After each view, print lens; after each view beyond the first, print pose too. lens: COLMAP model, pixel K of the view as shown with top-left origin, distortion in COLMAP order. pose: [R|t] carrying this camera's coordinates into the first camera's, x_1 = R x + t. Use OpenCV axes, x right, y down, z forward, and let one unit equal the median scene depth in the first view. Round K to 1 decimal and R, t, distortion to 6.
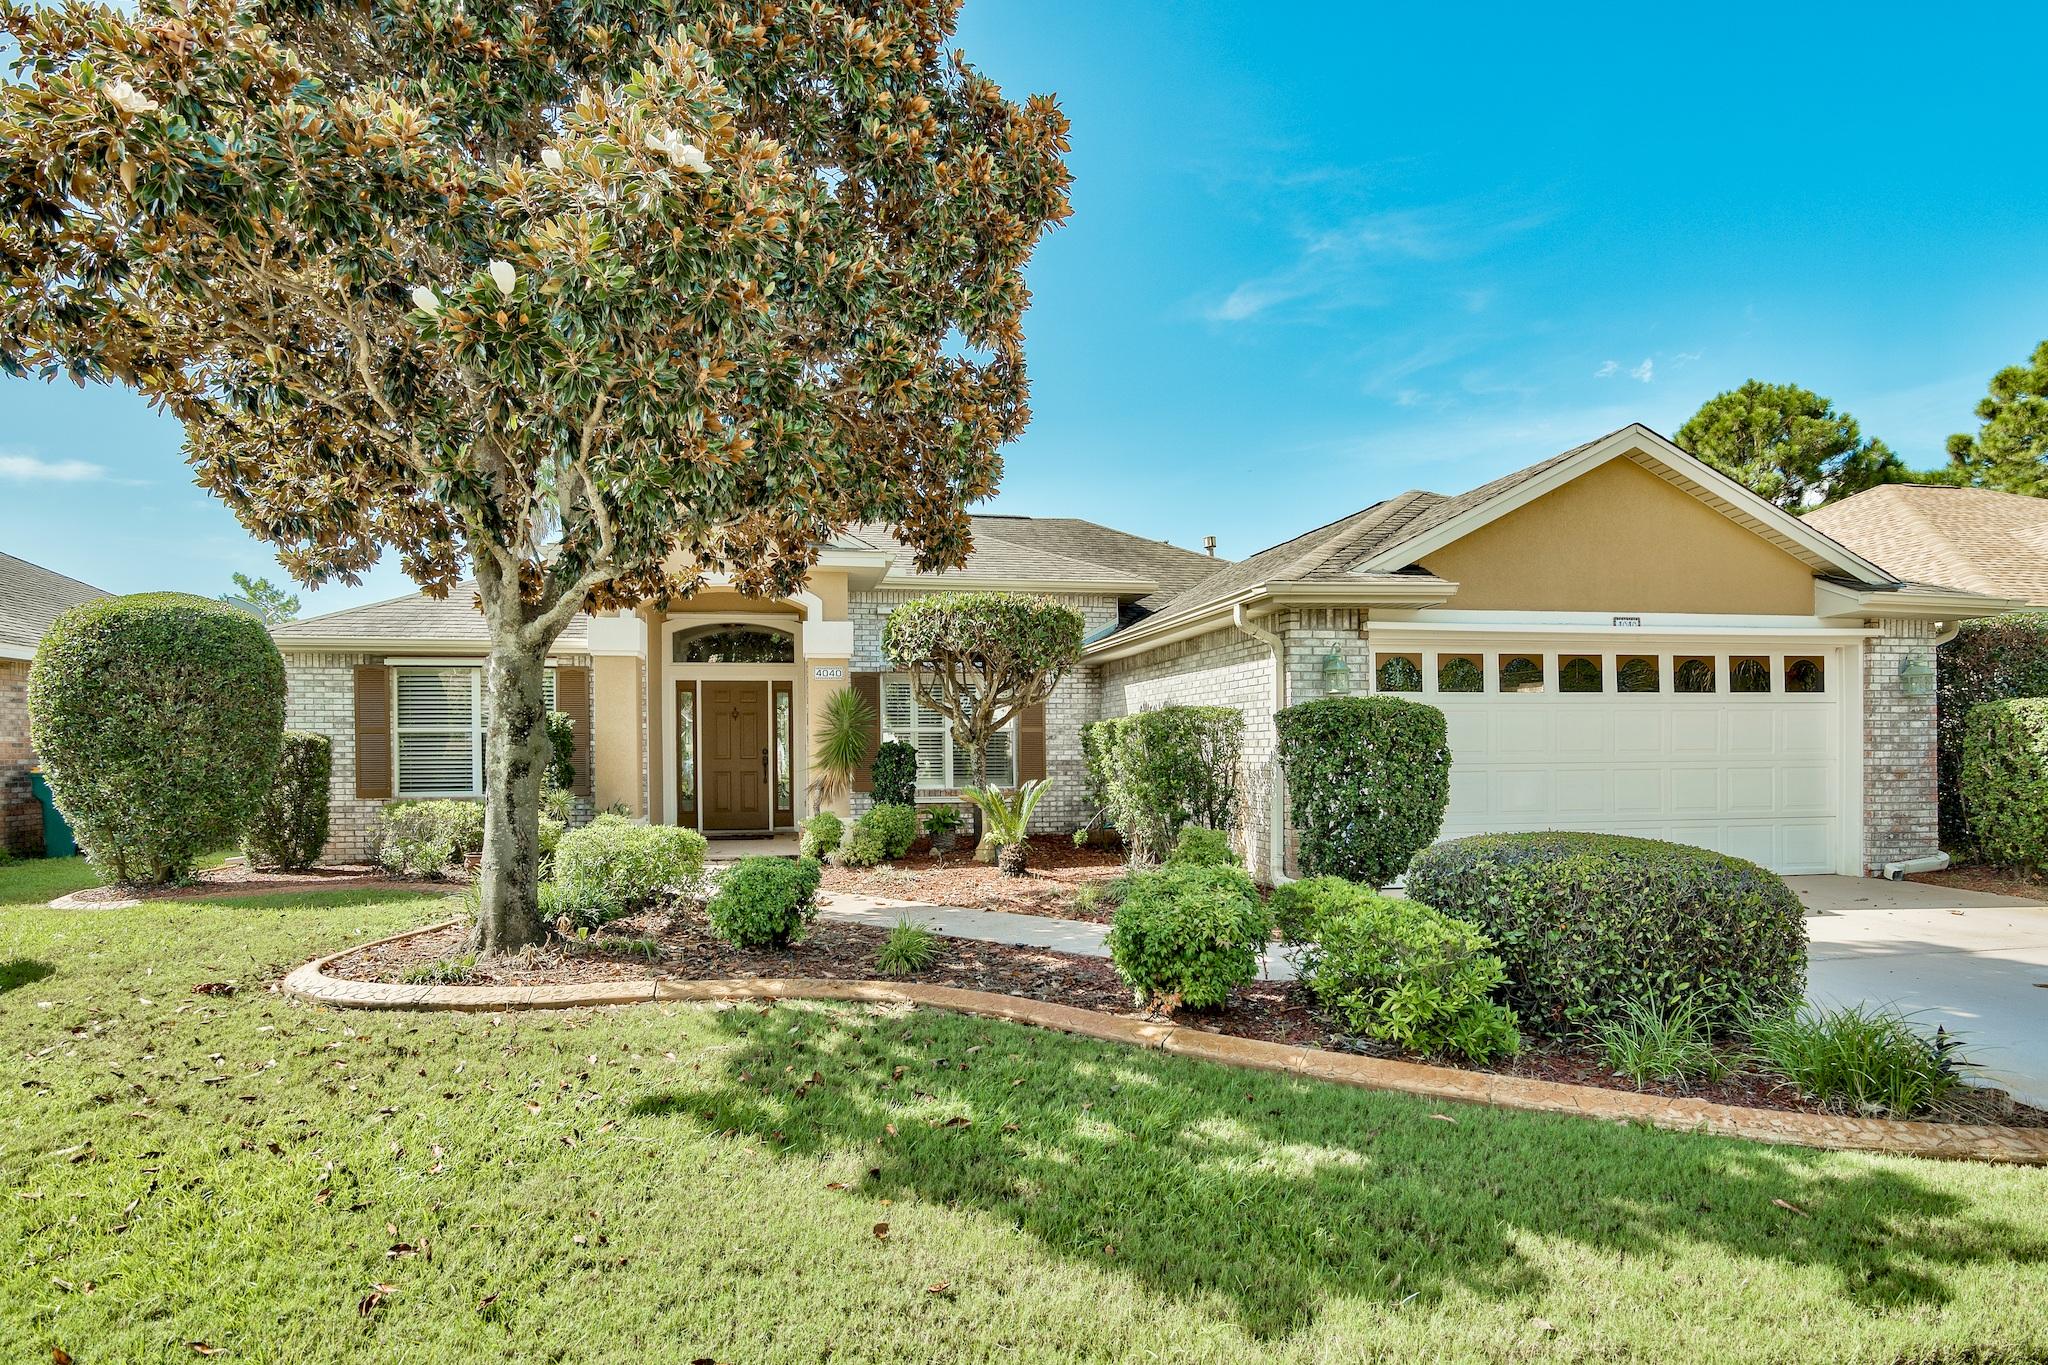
lens RADIAL K [[1001.0, 0, 890.7], [0, 1001.0, 665.7], [0, 0, 1]] dist [-0.001658, -0.000763]
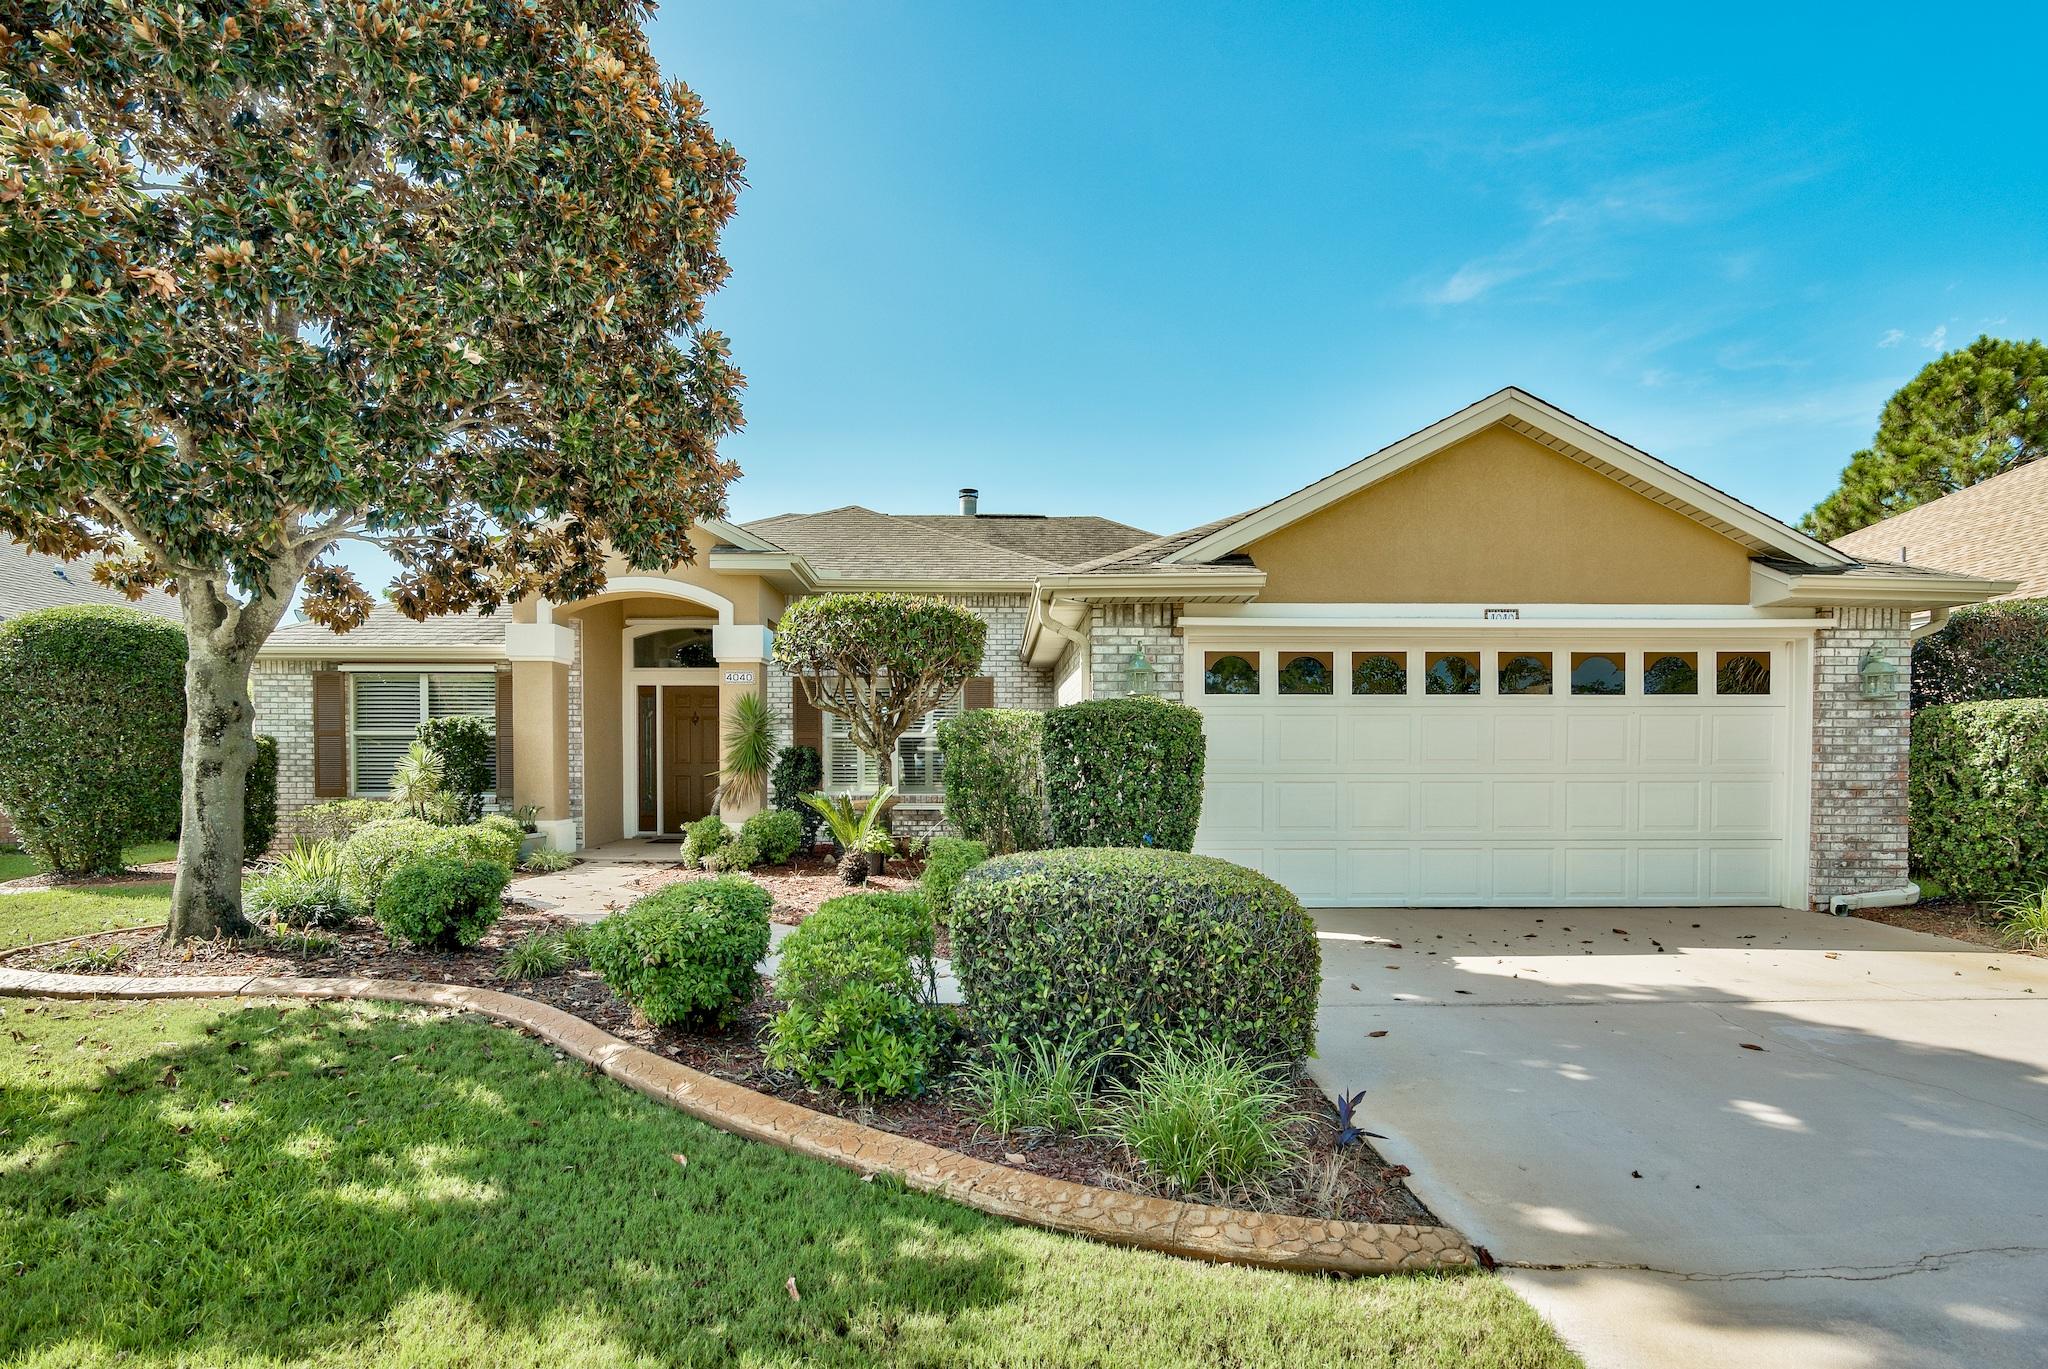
lens RADIAL K [[1001.0, 0, 1025.5], [0, 1001.0, 686.4], [0, 0, 1]] dist [-0.001658, -0.000763]
pose [[0.990362, -0.002734, -0.138474, 0.431090], [0.004494, 0.999913, 0.012393, 0.006724], [0.138428, -0.012896, 0.990289, 0.066622]]
